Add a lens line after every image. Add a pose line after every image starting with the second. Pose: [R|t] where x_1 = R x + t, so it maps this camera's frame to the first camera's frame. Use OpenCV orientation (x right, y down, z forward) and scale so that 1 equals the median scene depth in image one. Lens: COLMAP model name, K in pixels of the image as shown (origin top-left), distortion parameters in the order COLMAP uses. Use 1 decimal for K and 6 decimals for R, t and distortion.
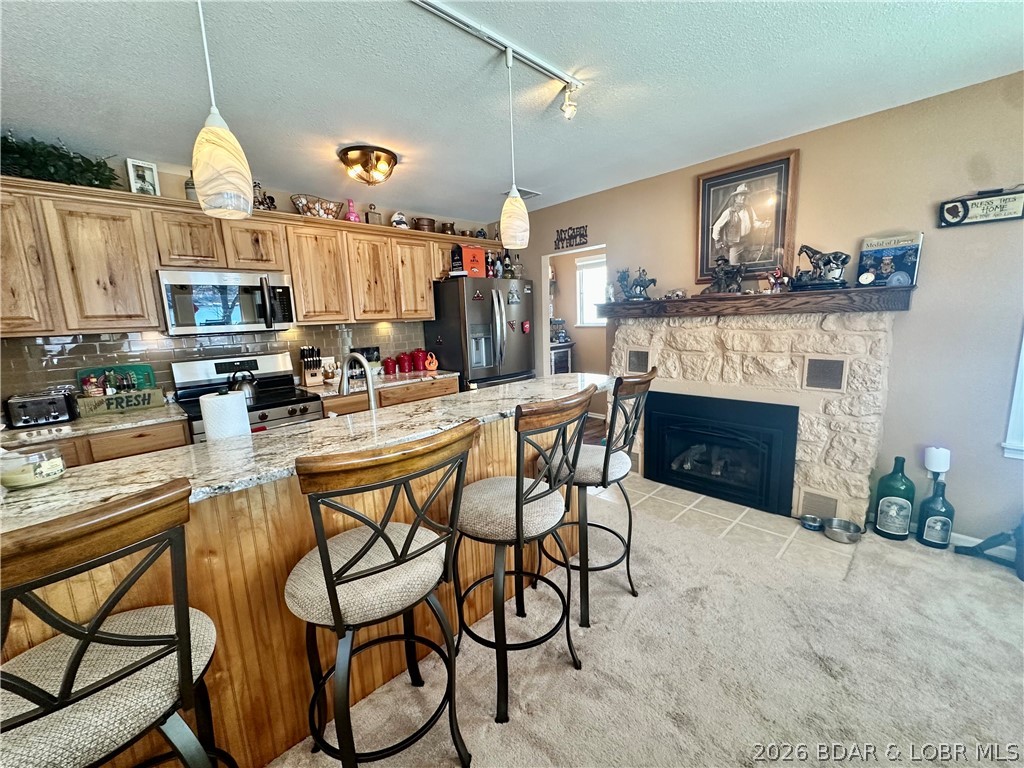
lens RADIAL K [[415.6, 0, 503.4], [0, 415.6, 379.9], [0, 0, 1]] dist [-0.012772, 0.003348]
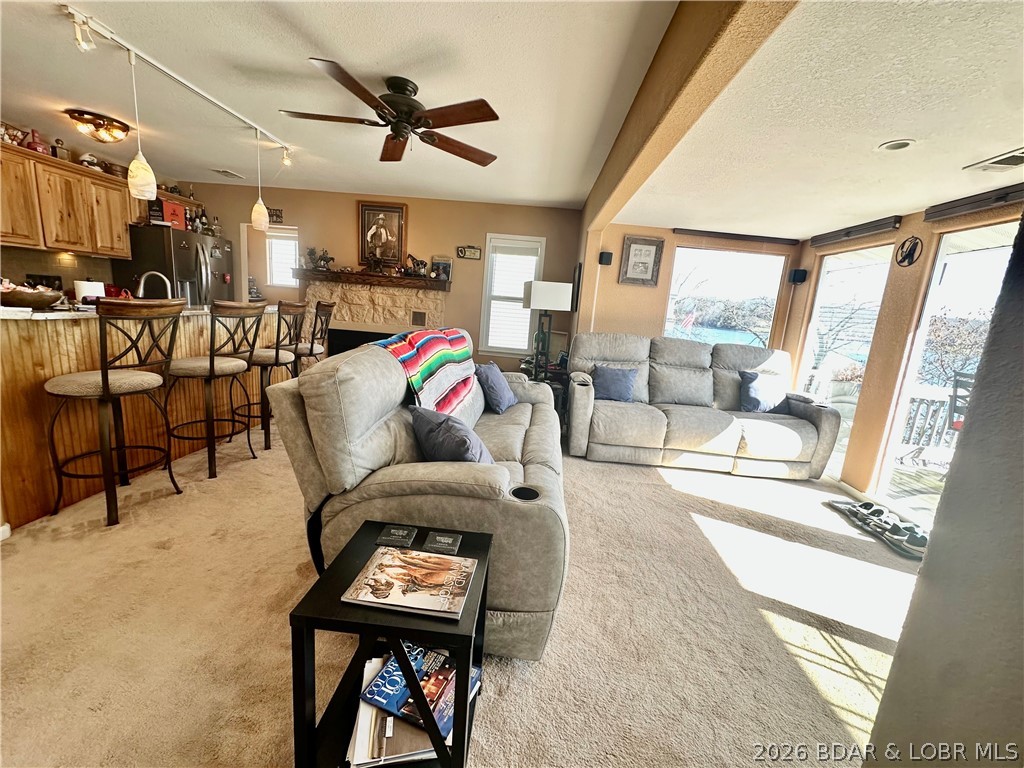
lens RADIAL K [[415.6, 0, 525.5], [0, 415.6, 387.9], [0, 0, 1]] dist [-0.012772, 0.003348]
pose [[0.708323, -0.040053, 0.704751, -0.300955], [-0.004036, 0.998143, 0.060784, 0.186086], [-0.705877, -0.045899, 0.706846, -0.797075]]
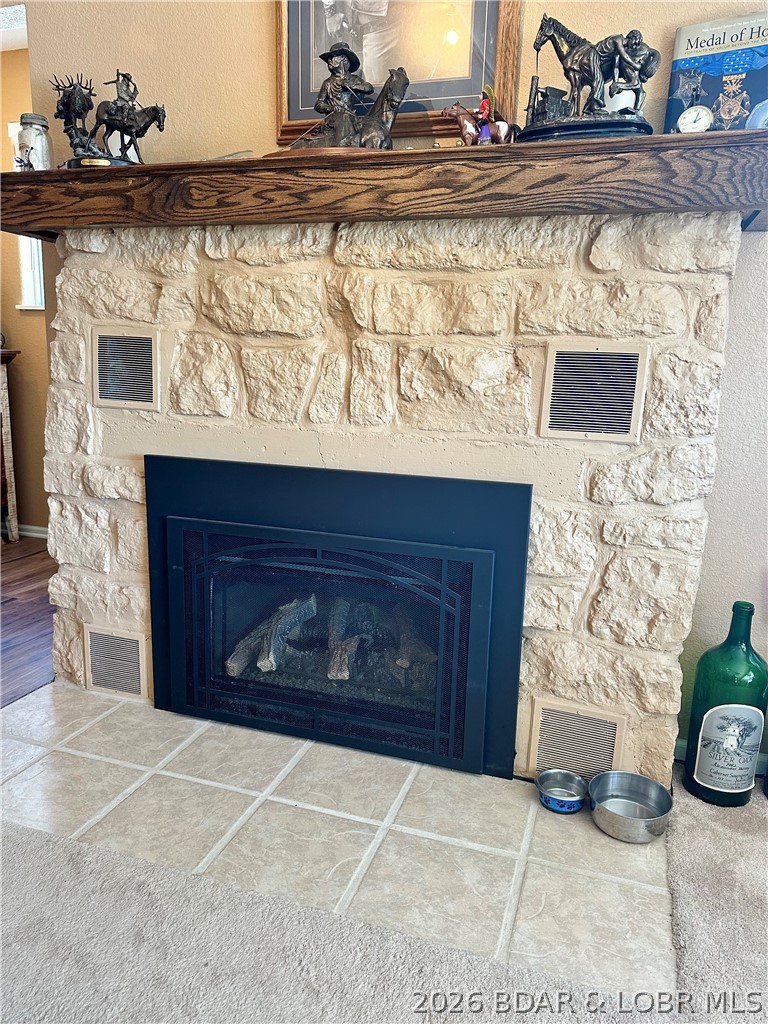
lens RADIAL K [[728.4, 0, 383.1], [0, 728.4, 486.4], [0, 0, 1]] dist [0.030643, -0.007020]
pose [[0.877213, -0.020504, 0.479662, 0.274931], [0.009148, 0.999620, 0.026001, 0.045954], [-0.480013, -0.018421, 0.877068, 0.473299]]
